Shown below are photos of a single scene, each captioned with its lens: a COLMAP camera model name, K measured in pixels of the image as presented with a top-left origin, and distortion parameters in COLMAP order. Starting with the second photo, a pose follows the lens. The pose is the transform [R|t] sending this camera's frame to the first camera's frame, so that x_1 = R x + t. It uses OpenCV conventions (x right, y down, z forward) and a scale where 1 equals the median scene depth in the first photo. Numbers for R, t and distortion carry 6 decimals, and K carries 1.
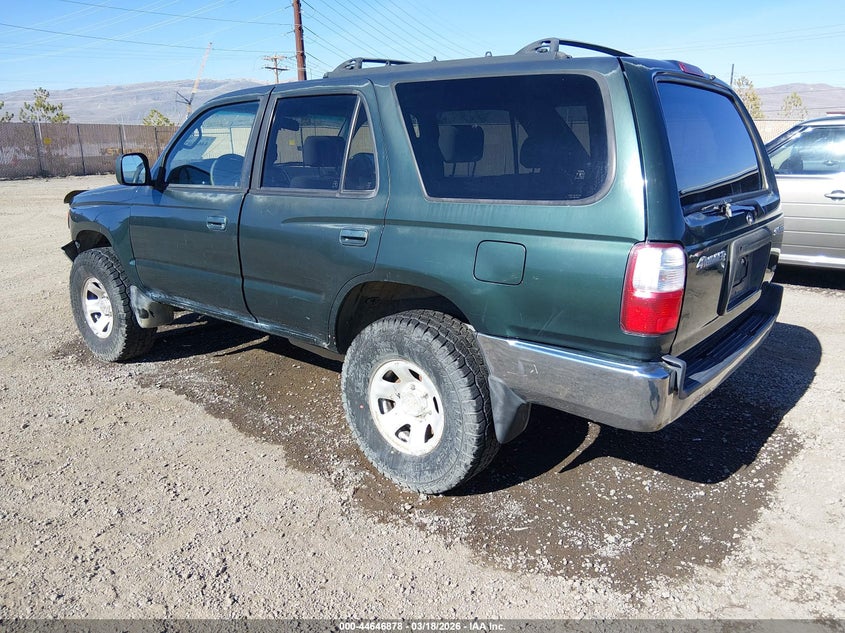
lens RADIAL K [[684.2, 0, 426.4], [0, 684.2, 316.8], [0, 0, 1]] dist [0.005278, 0.000136]
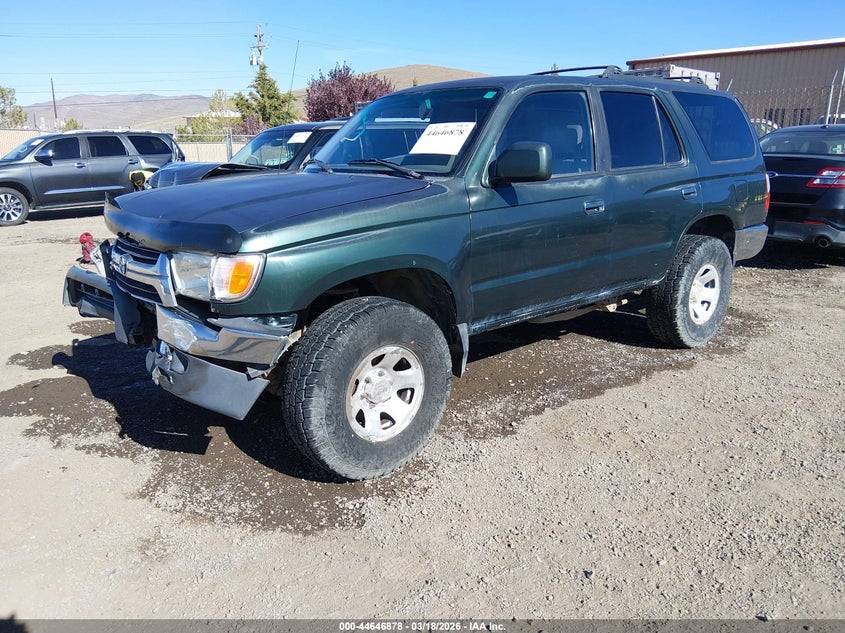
lens RADIAL K [[684.2, 0, 426.4], [0, 684.2, 316.8], [0, 0, 1]] dist [0.005278, 0.000136]
pose [[0.145875, -0.256524, 0.955466, -1.368502], [0.253443, 0.943257, 0.214551, -0.266600], [-0.956288, 0.210859, 0.202612, 1.065804]]
